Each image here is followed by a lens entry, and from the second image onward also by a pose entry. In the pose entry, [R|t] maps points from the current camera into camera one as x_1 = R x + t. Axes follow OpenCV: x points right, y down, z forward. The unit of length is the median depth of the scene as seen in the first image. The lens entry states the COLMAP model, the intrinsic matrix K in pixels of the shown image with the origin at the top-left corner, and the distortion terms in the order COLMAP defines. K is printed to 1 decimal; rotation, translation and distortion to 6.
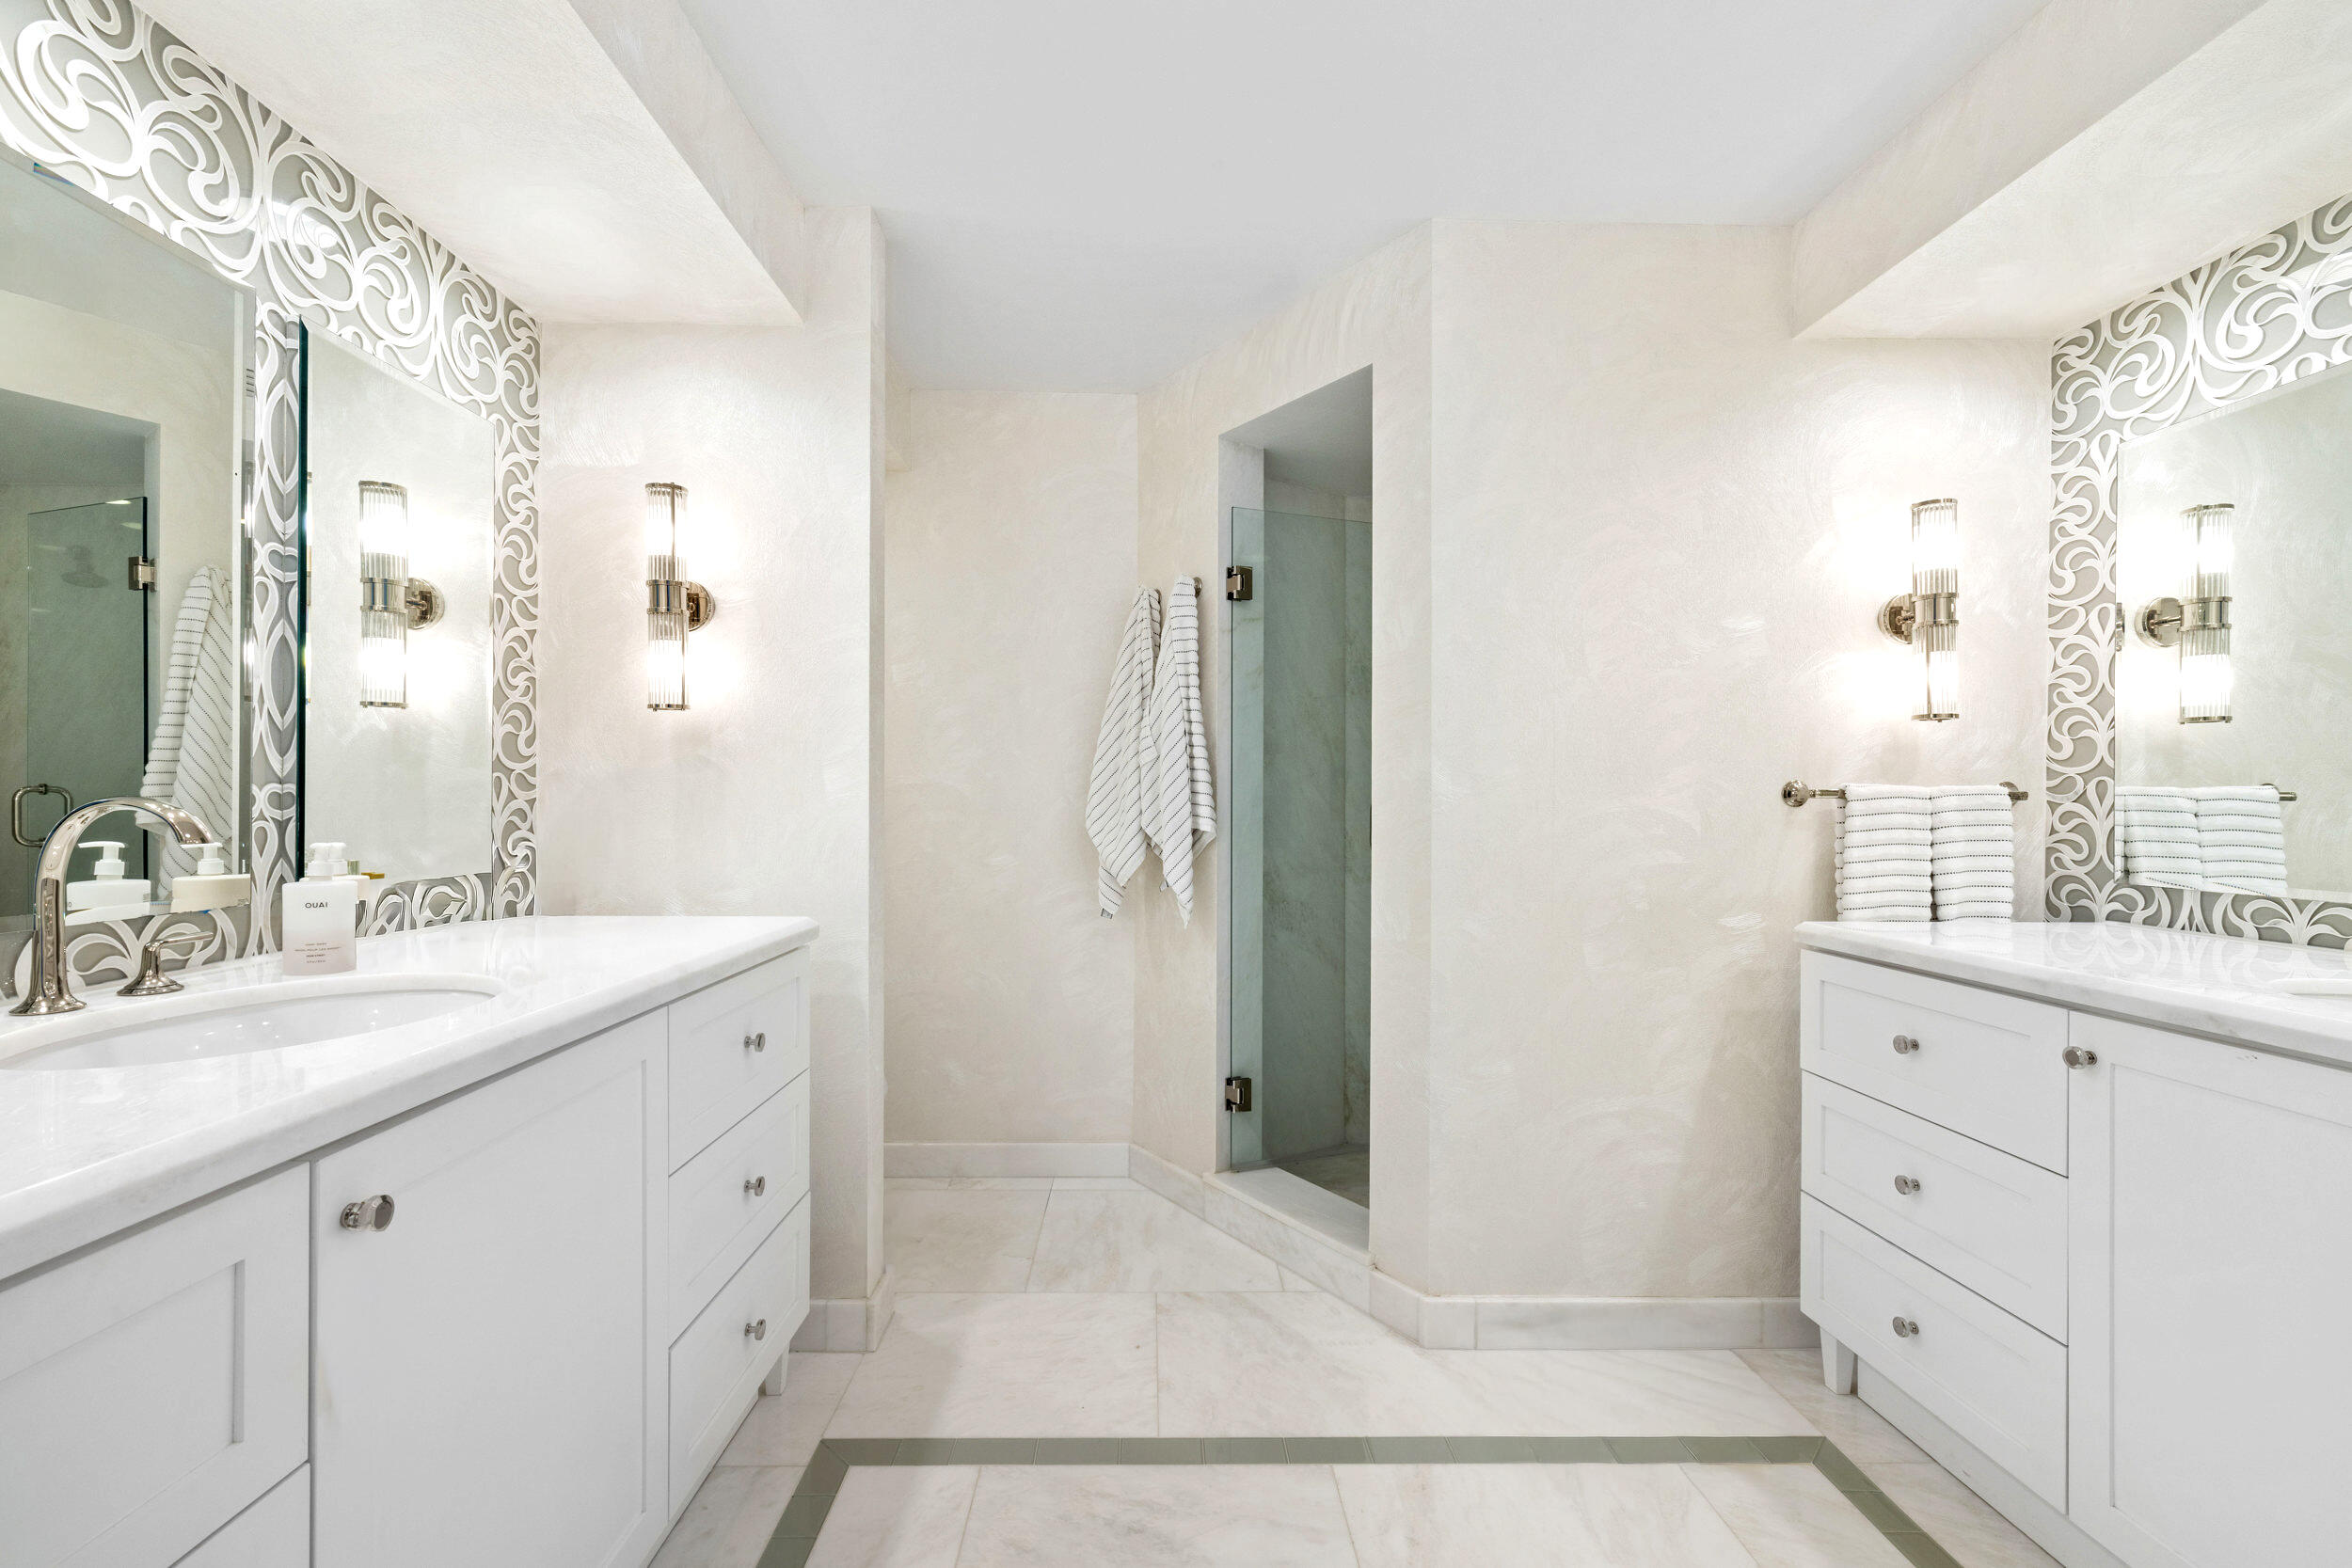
lens RADIAL K [[1004.0, 0, 1171.0], [0, 1004.0, 805.8], [0, 0, 1]] dist [0.001640, 0.000628]
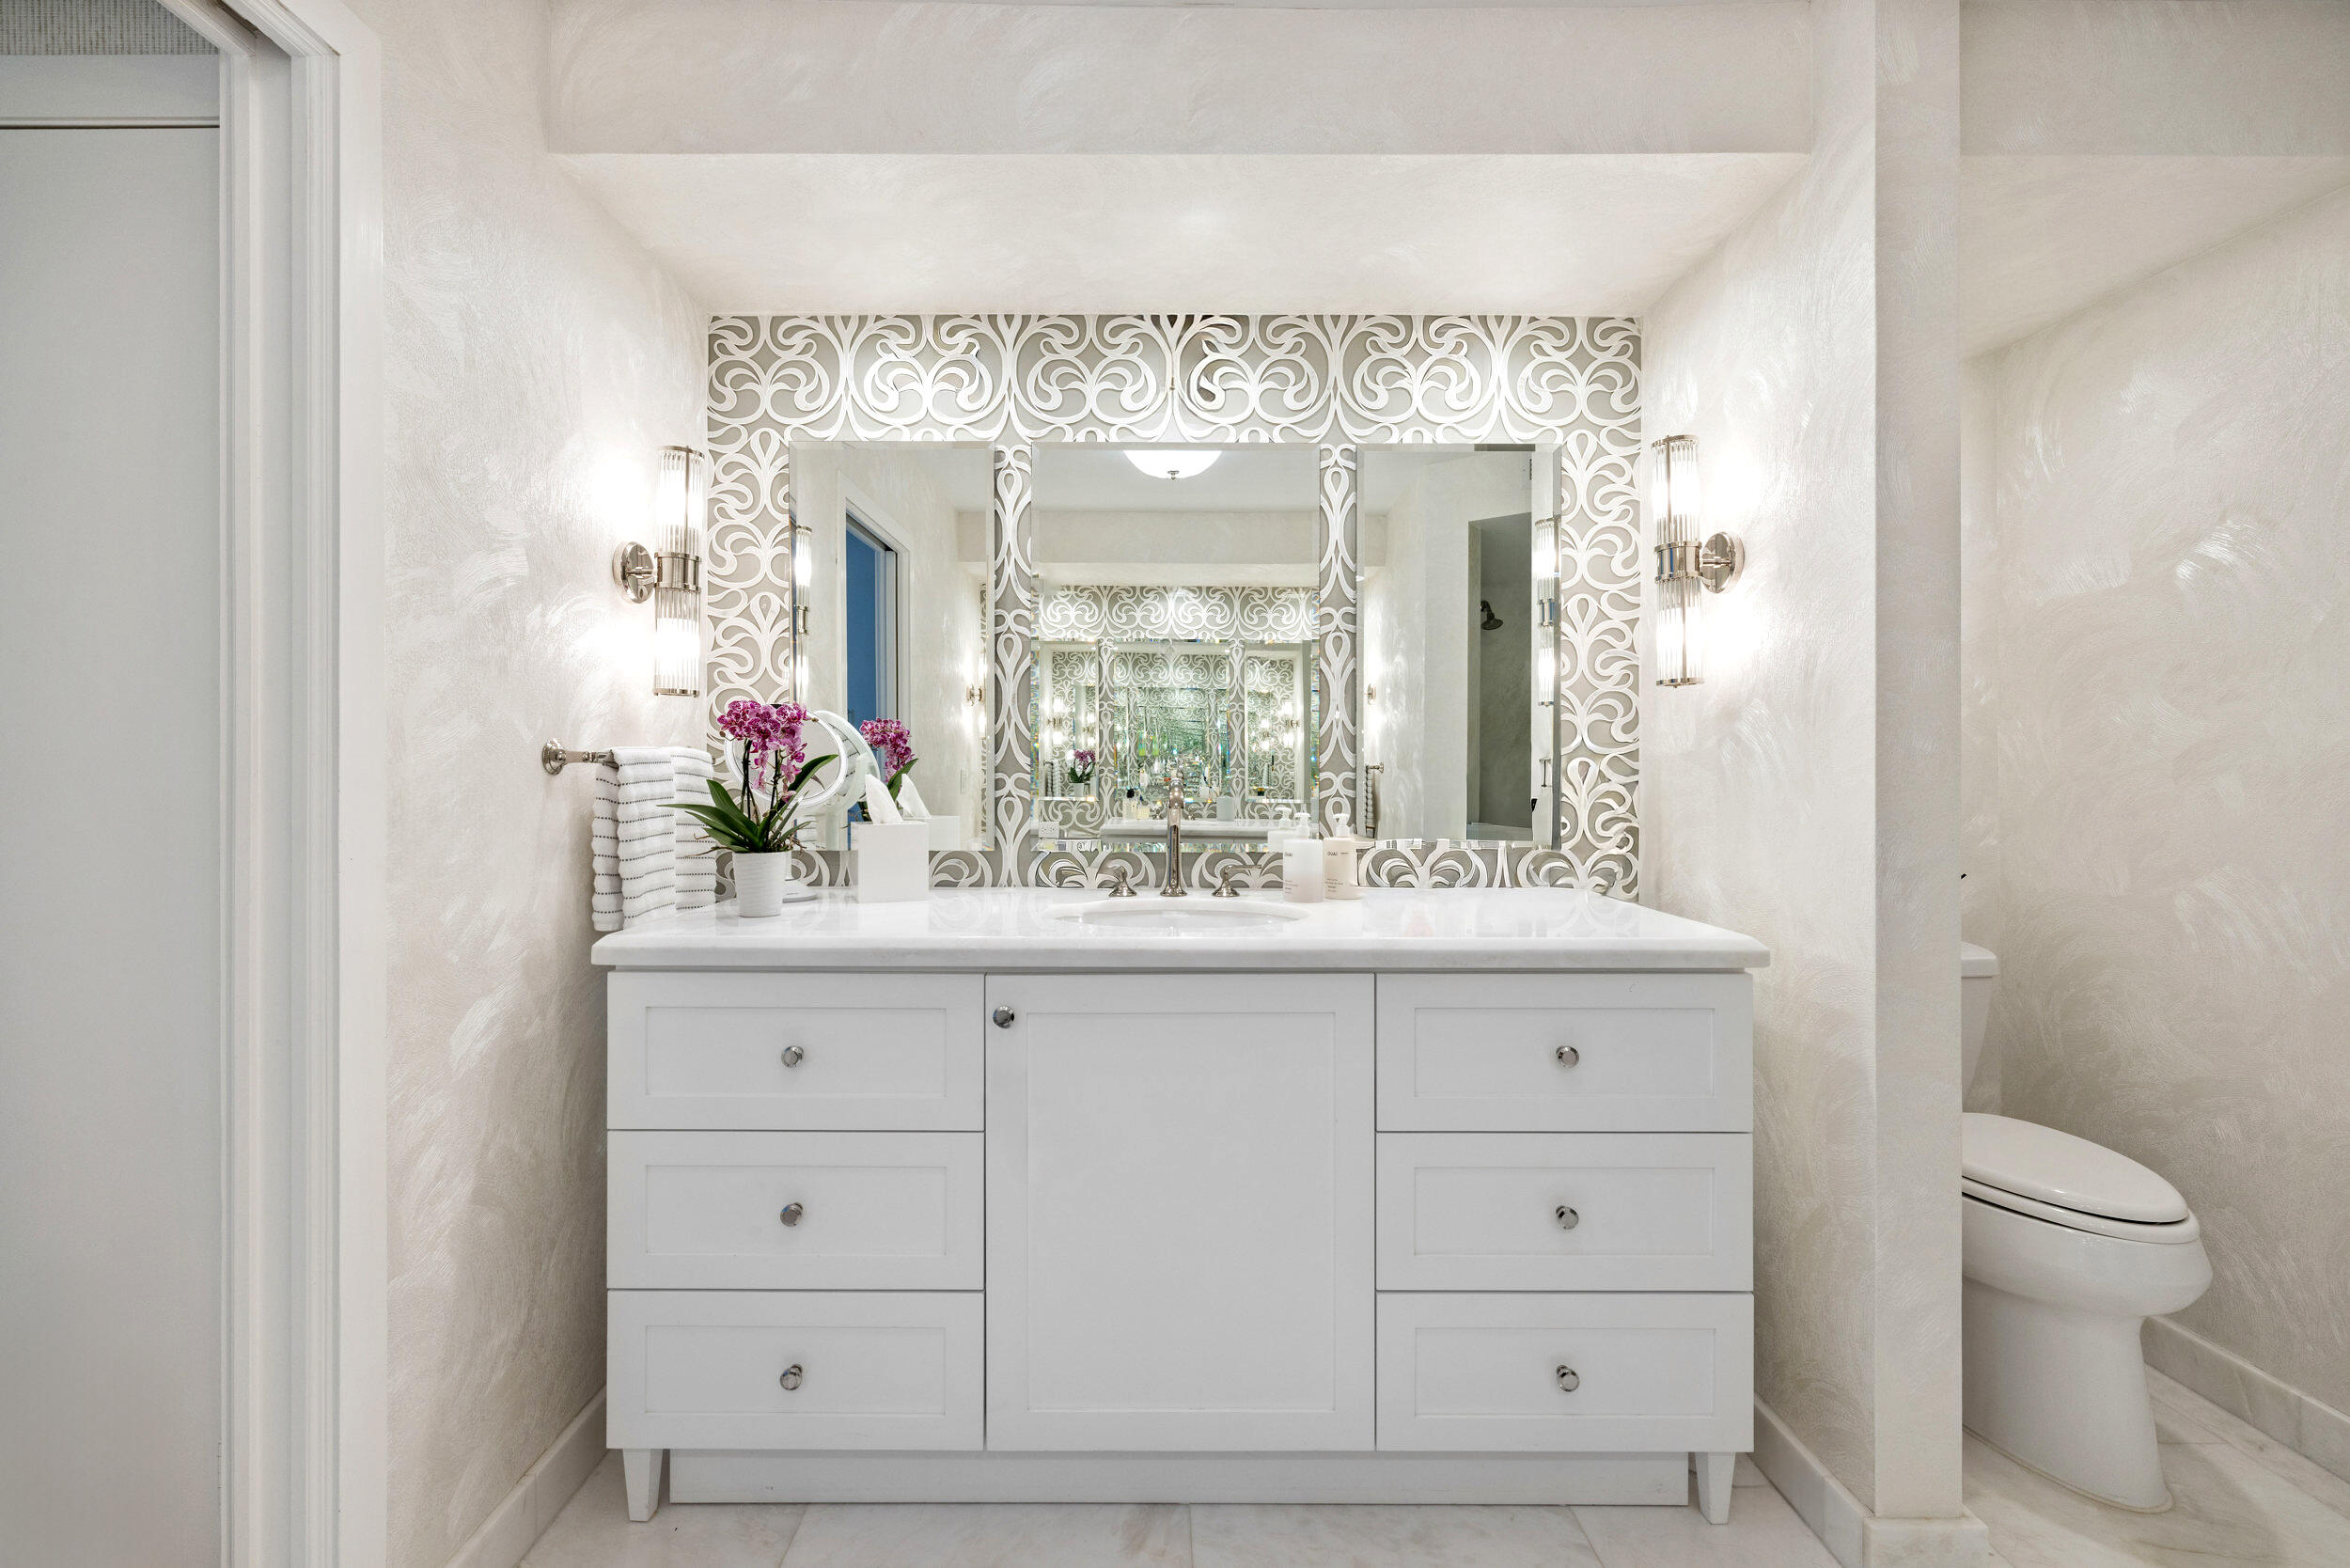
lens RADIAL K [[1007.8, 0, 1175.0], [0, 1007.8, 784.0], [0, 0, 1]] dist [-0.000756, 0.000062]
pose [[-0.020759, 0.000857, -0.999784, 0.425896], [-0.008360, 0.999965, 0.001031, -0.003089], [0.999750, 0.008380, -0.020751, 0.580318]]
